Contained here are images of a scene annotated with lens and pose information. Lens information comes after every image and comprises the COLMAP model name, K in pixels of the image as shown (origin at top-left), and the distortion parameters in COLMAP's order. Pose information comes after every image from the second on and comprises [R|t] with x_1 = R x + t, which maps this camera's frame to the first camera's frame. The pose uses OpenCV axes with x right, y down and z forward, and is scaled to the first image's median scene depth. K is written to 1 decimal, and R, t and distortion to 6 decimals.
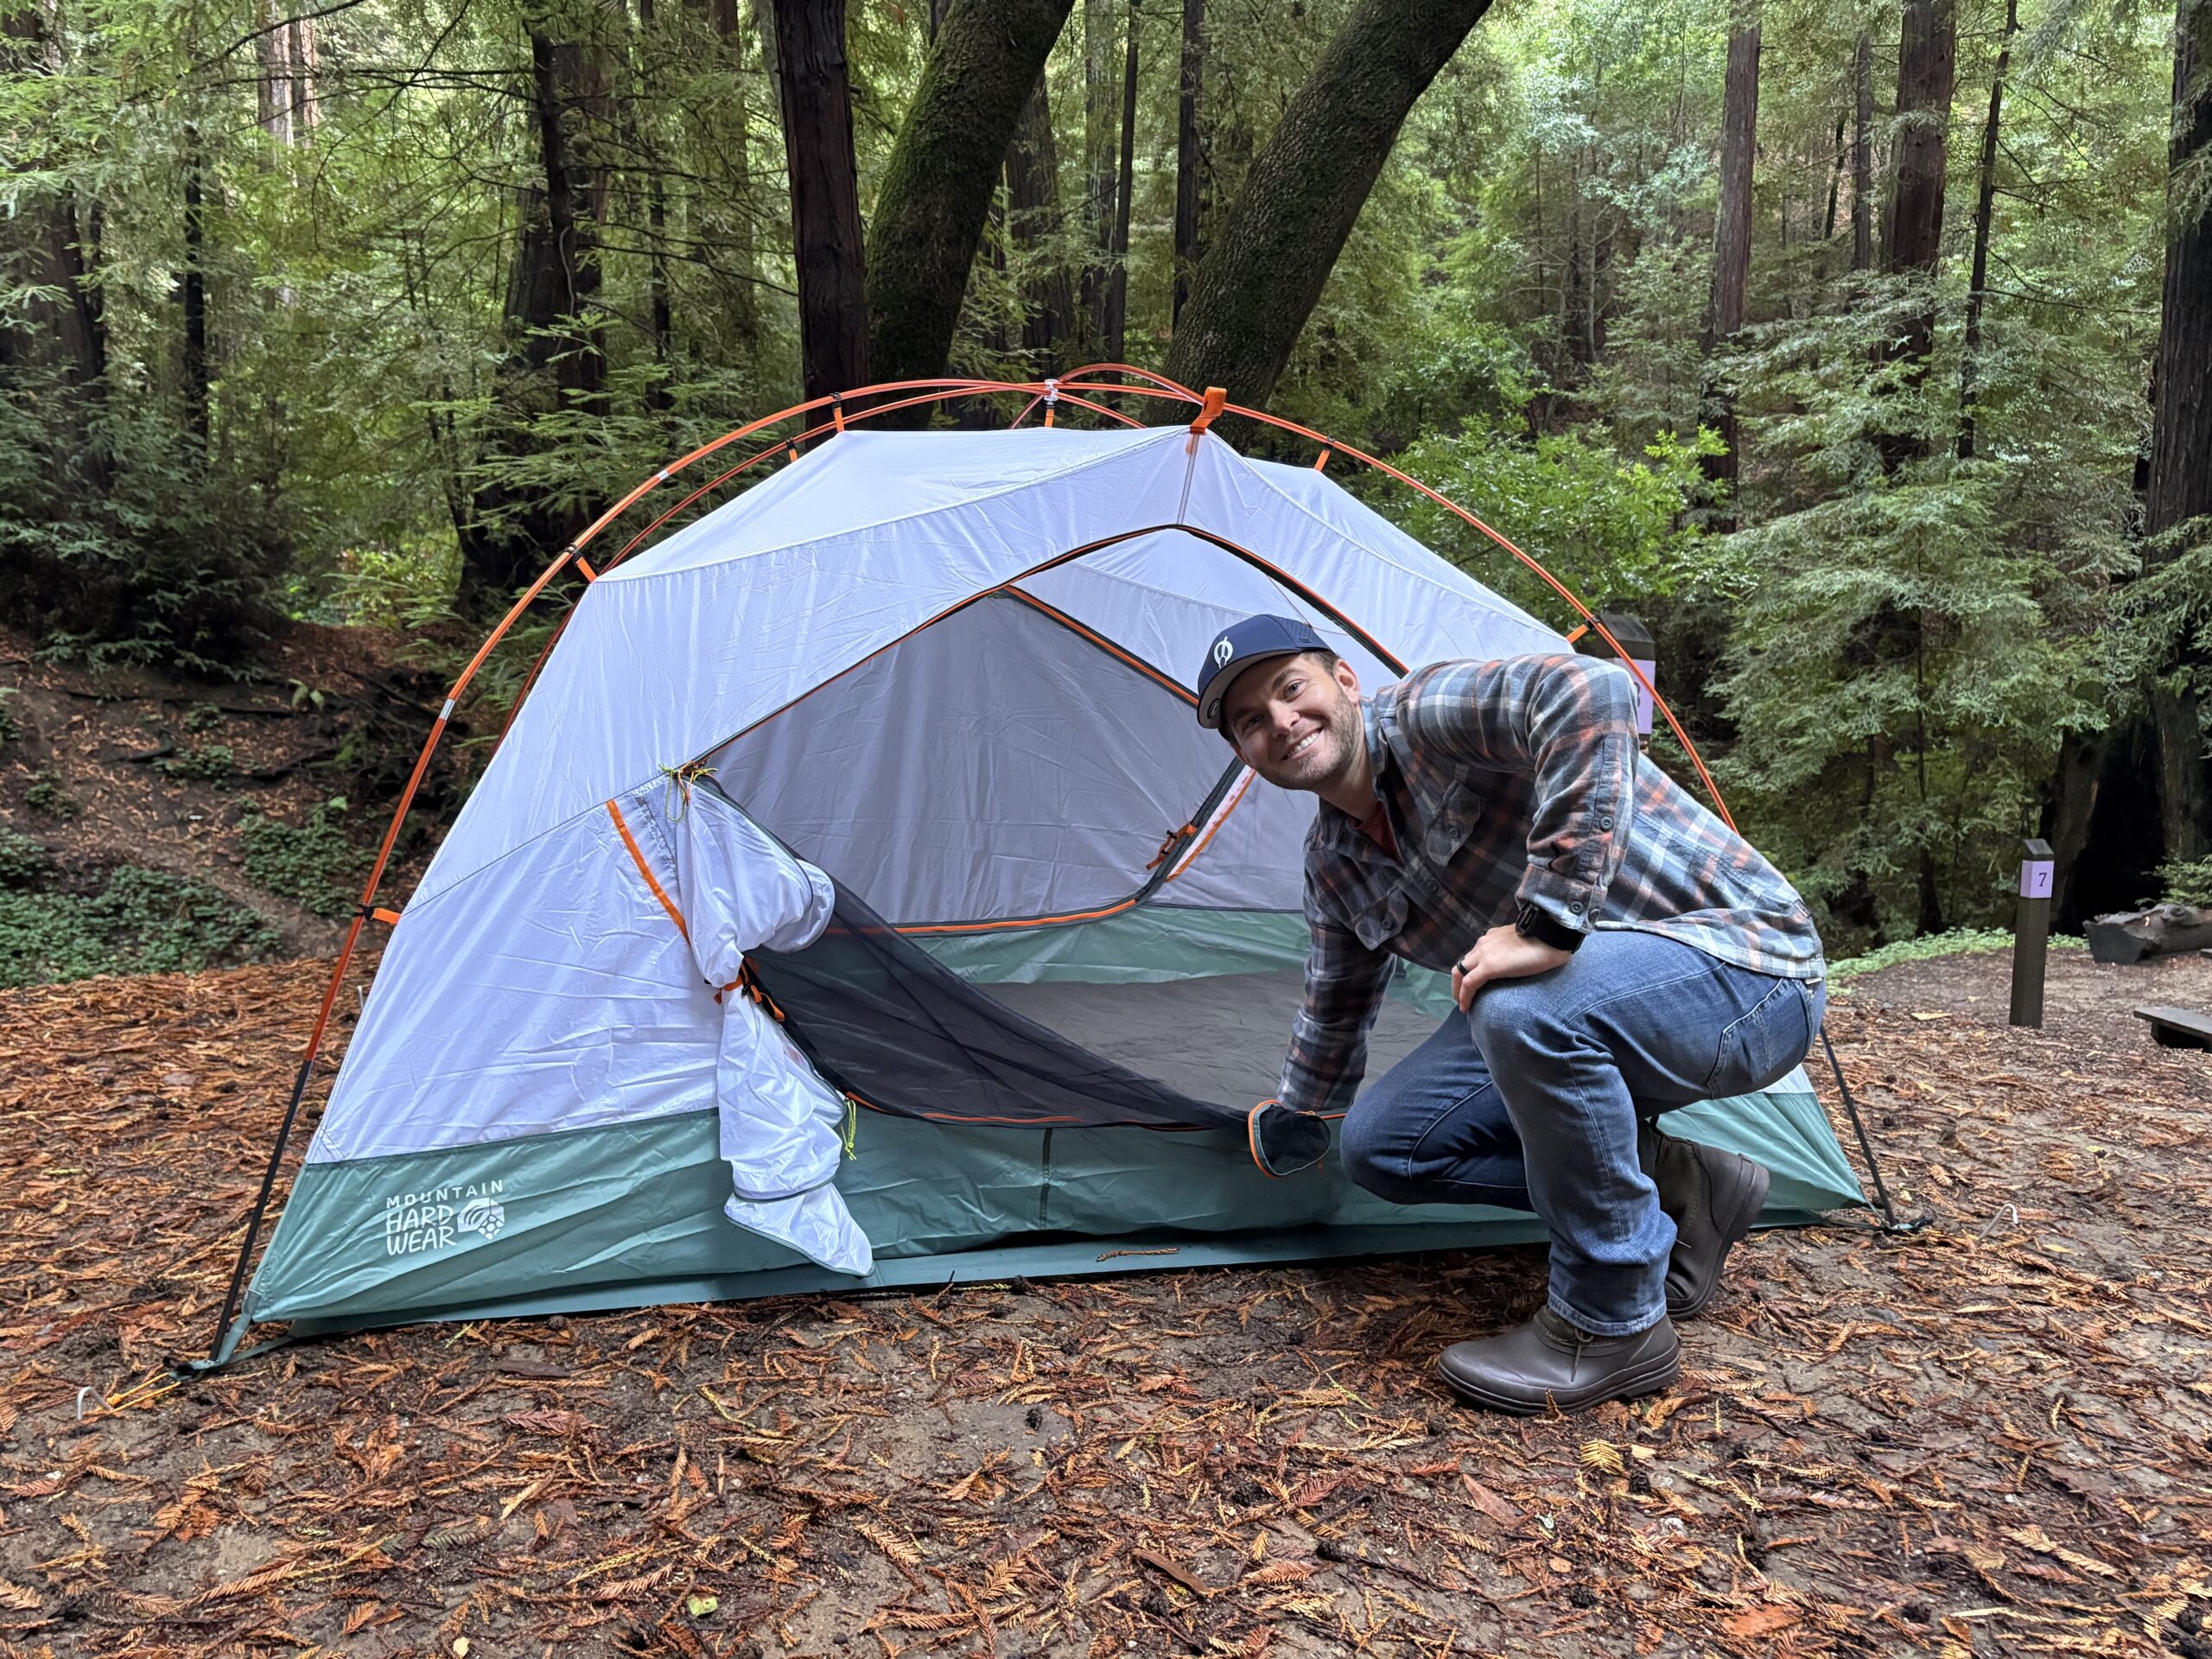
lens RADIAL K [[1670.7, 0, 1102.5], [0, 1670.7, 831.1], [0, 0, 1]] dist [0.043415, -0.038716]
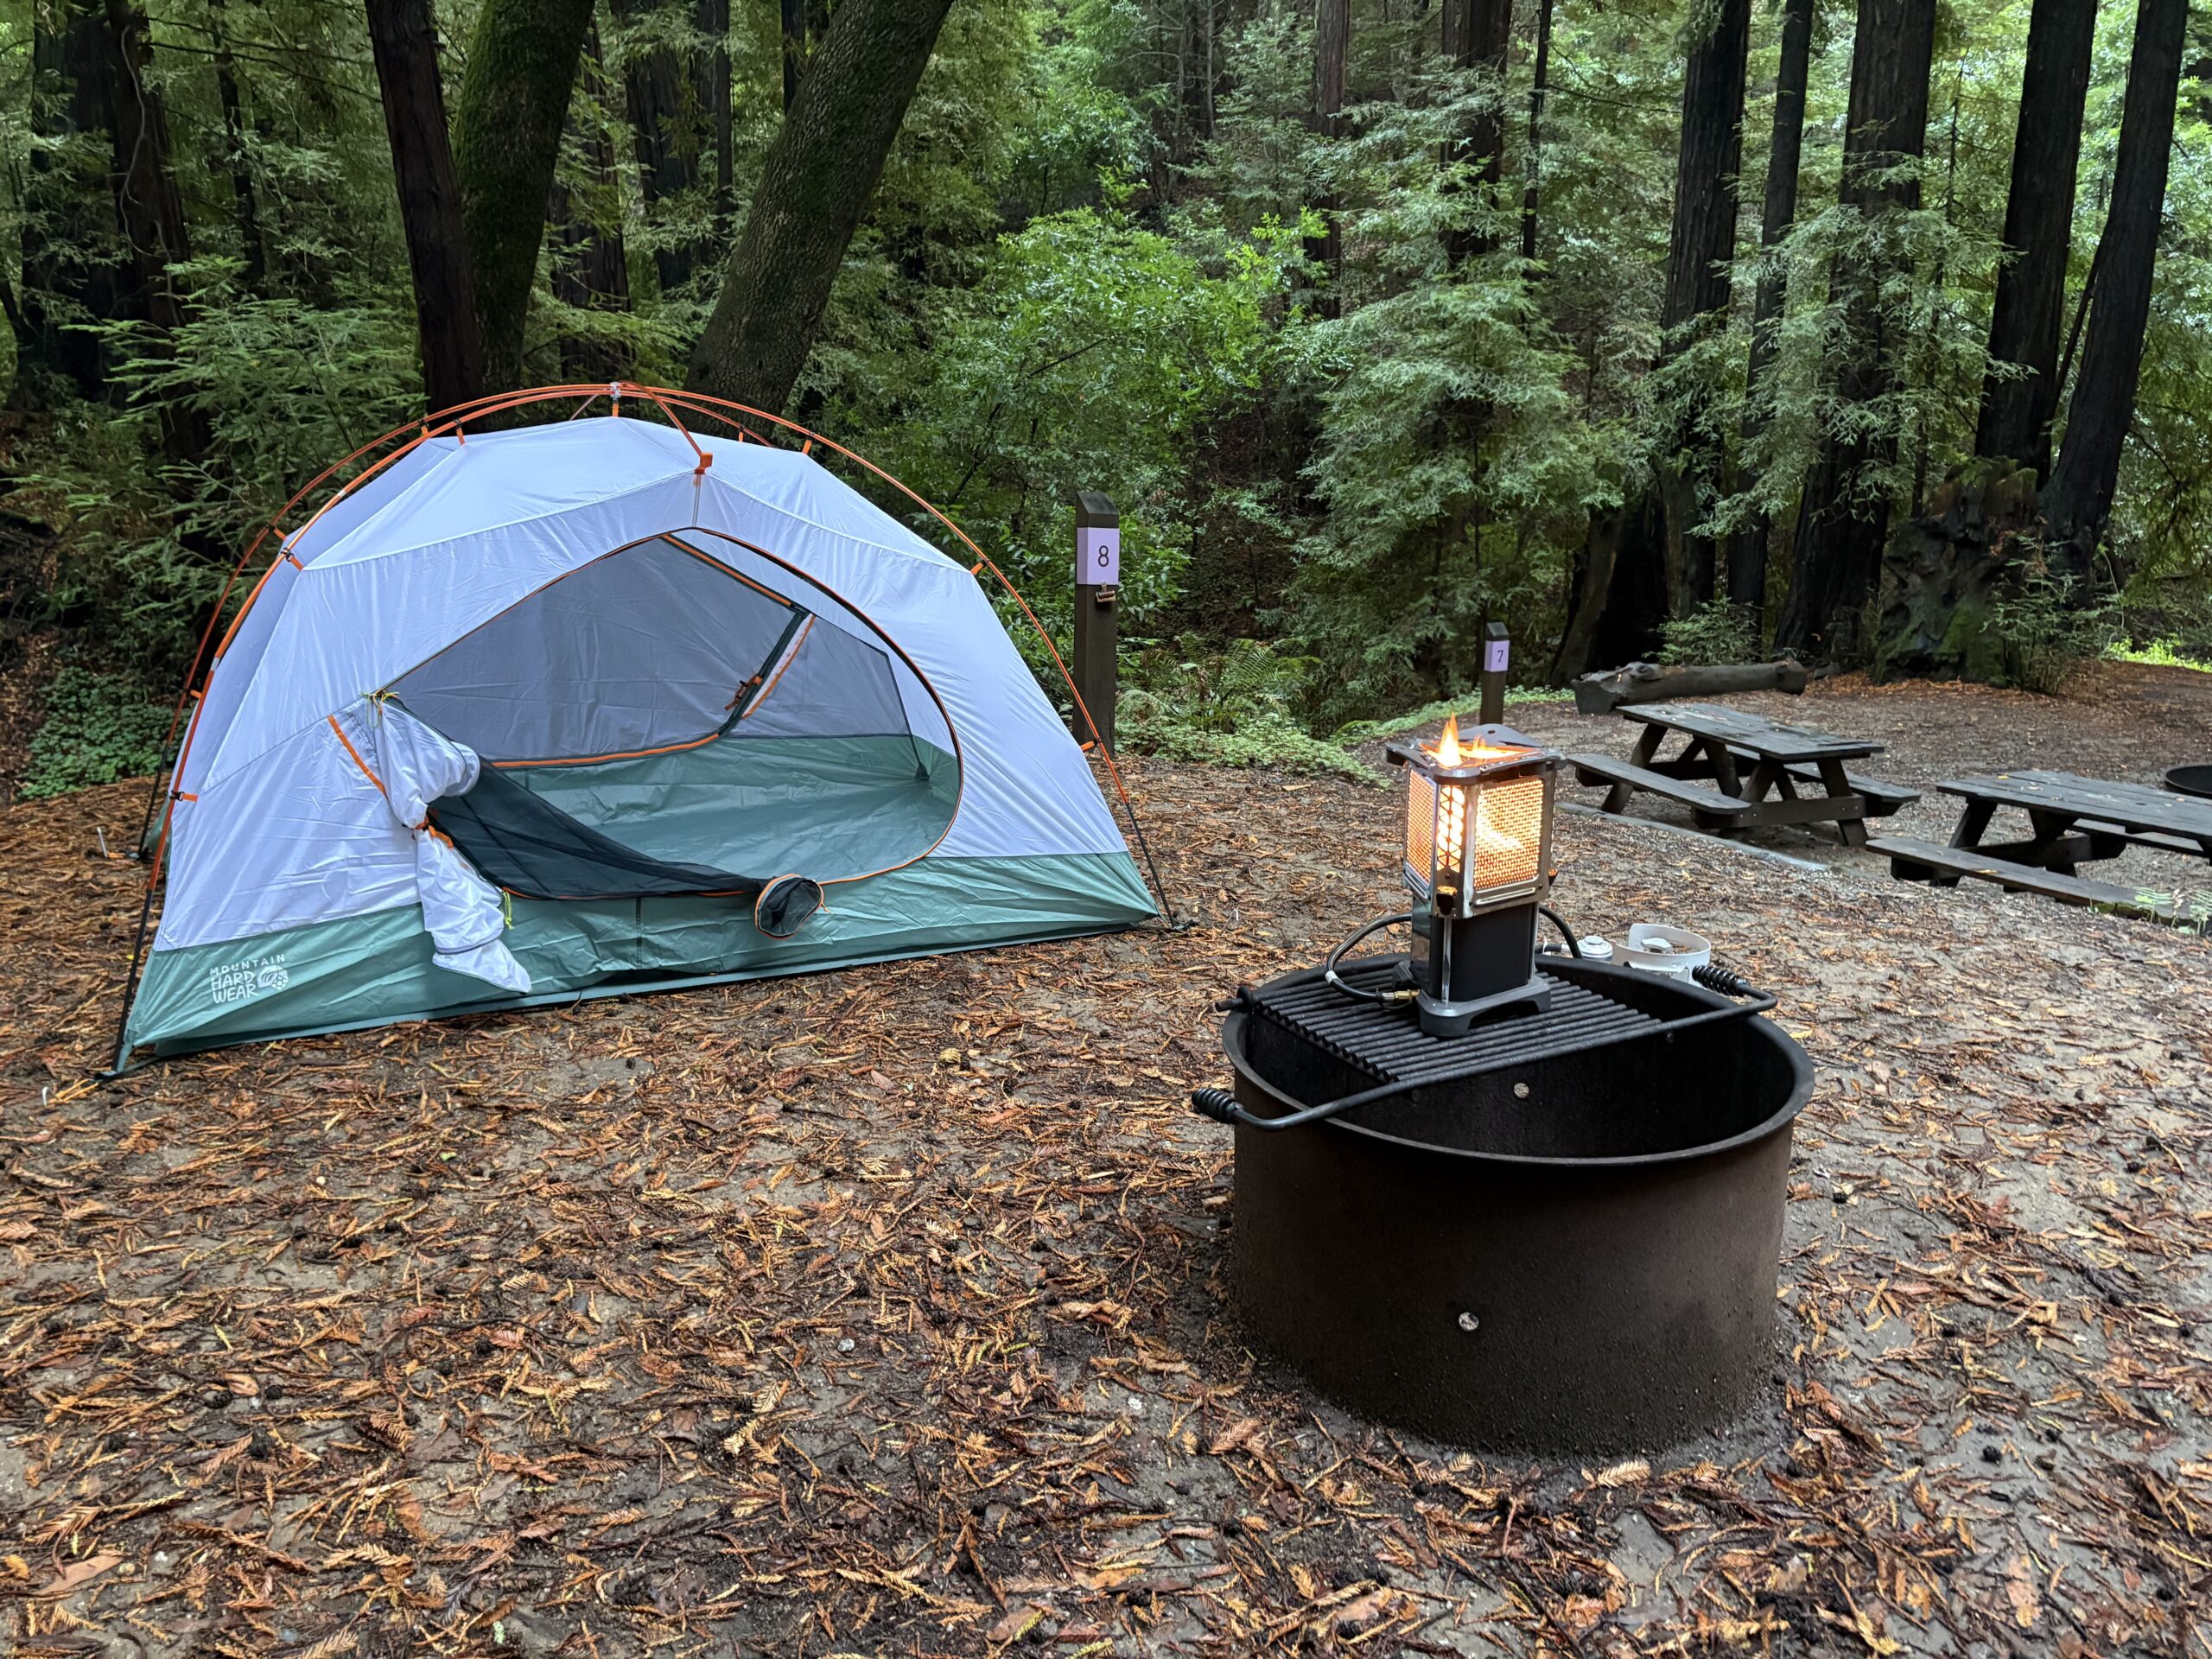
lens RADIAL K [[1670.7, 0, 1097.3], [0, 1670.7, 836.5], [0, 0, 1]] dist [0.043415, -0.038716]
pose [[0.979836, -0.055783, 0.191857, 0.074671], [0.028170, 0.989213, 0.143751, -0.082796], [-0.197806, -0.135448, 0.970838, -0.507259]]
